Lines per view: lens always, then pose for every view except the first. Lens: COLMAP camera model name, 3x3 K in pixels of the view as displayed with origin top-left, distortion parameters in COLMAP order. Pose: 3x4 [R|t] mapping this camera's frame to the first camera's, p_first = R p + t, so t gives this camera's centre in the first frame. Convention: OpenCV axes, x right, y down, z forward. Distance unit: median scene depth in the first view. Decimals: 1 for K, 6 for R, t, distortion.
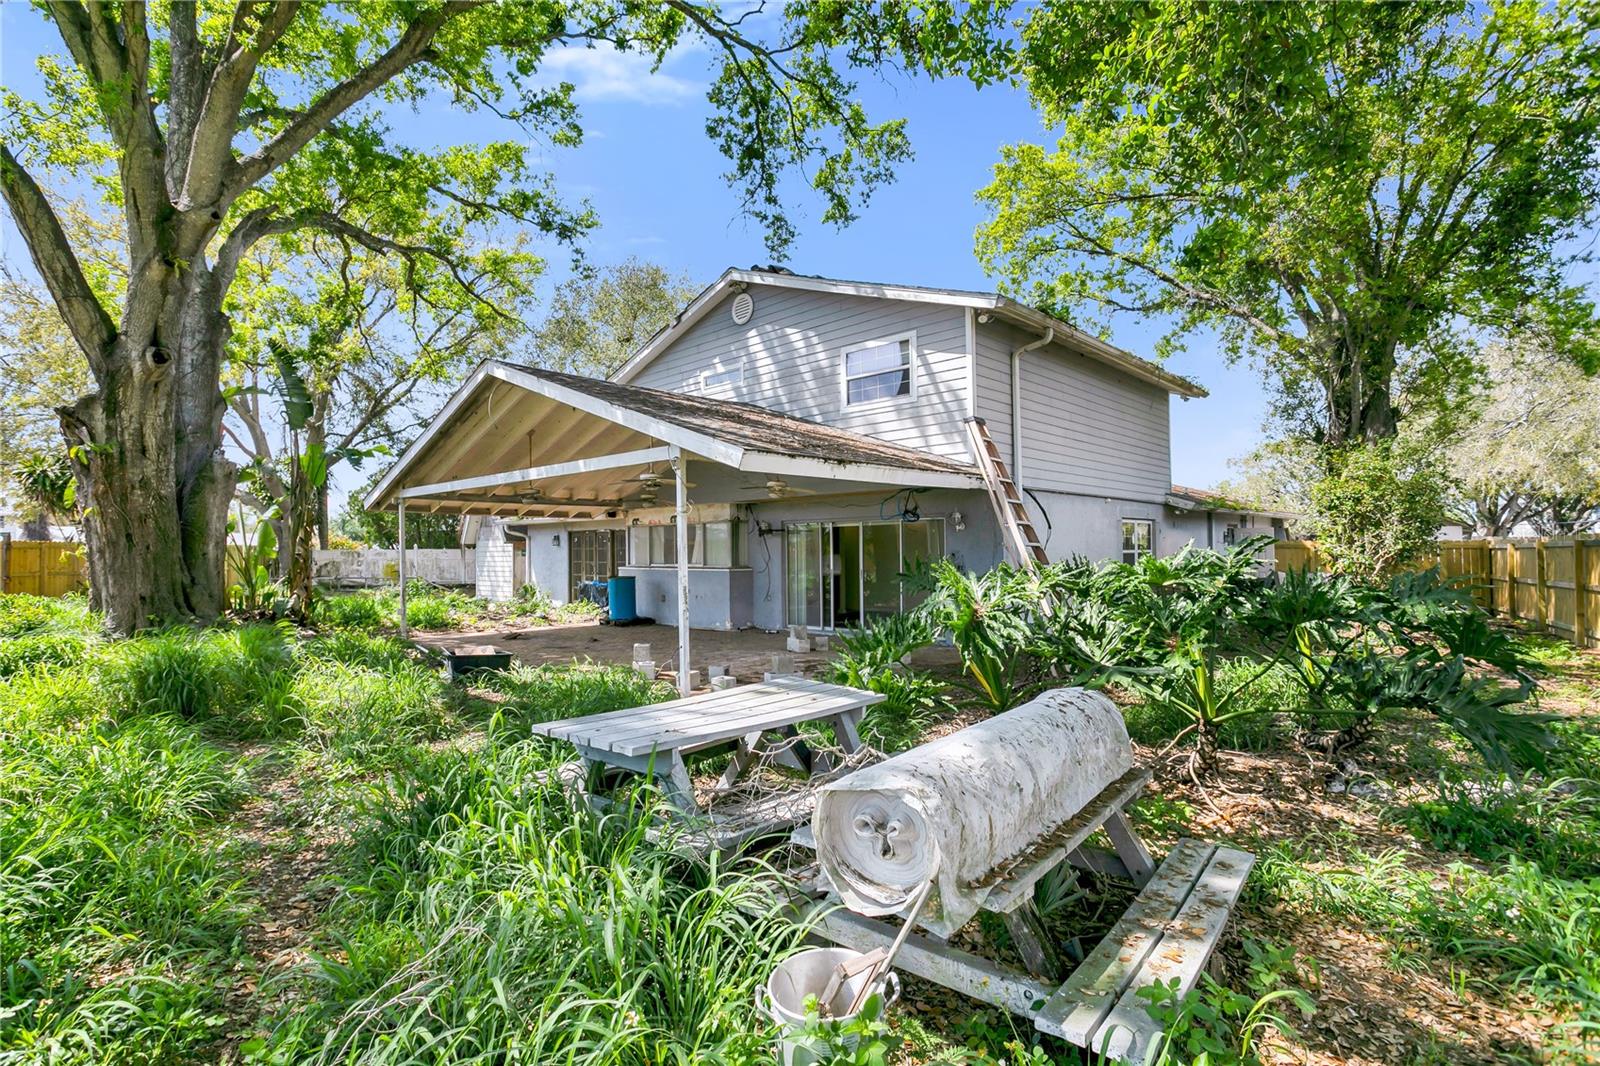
lens RADIAL K [[738.6, 0, 800.0], [0, 738.6, 533.0], [0, 0, 1]] dist [0.000393, -0.000013]
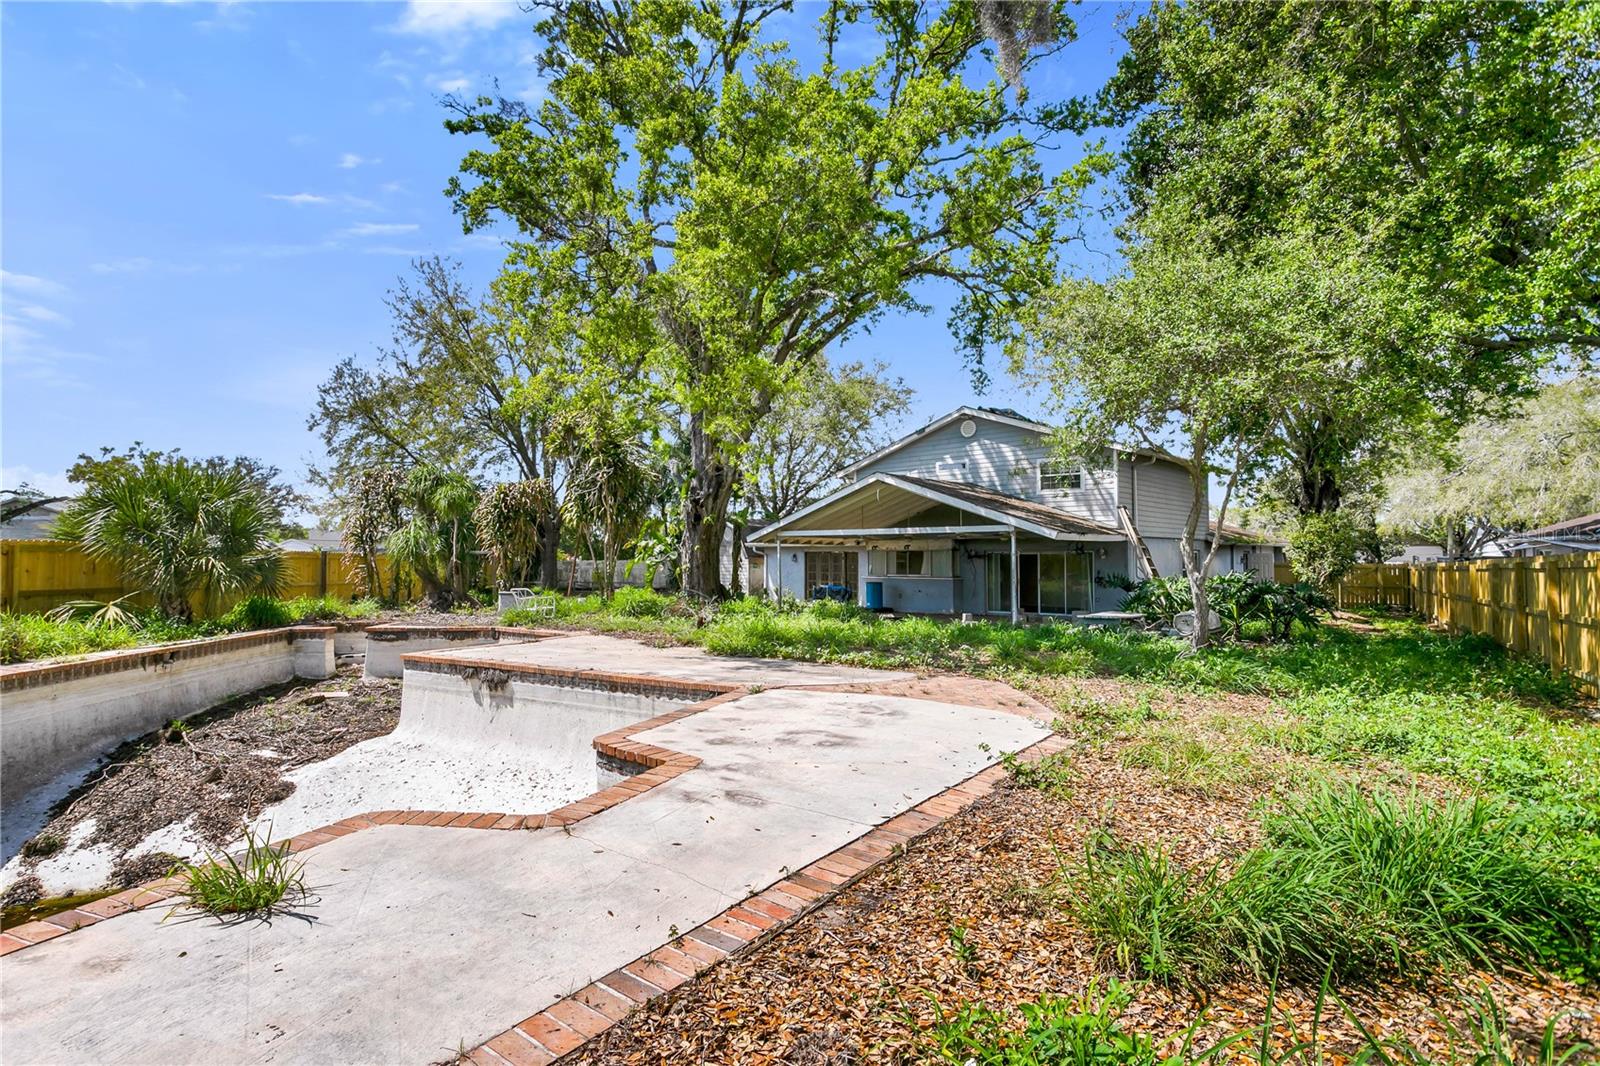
lens RADIAL K [[804.0, 0, 800.0], [0, 804.0, 533.0], [0, 0, 1]] dist [0.000644, 0.000061]
pose [[0.999778, 0.008886, 0.019084, -0.525094], [-0.008728, 0.999927, -0.008316, -0.039687], [-0.019156, 0.008148, 0.999783, -0.915267]]
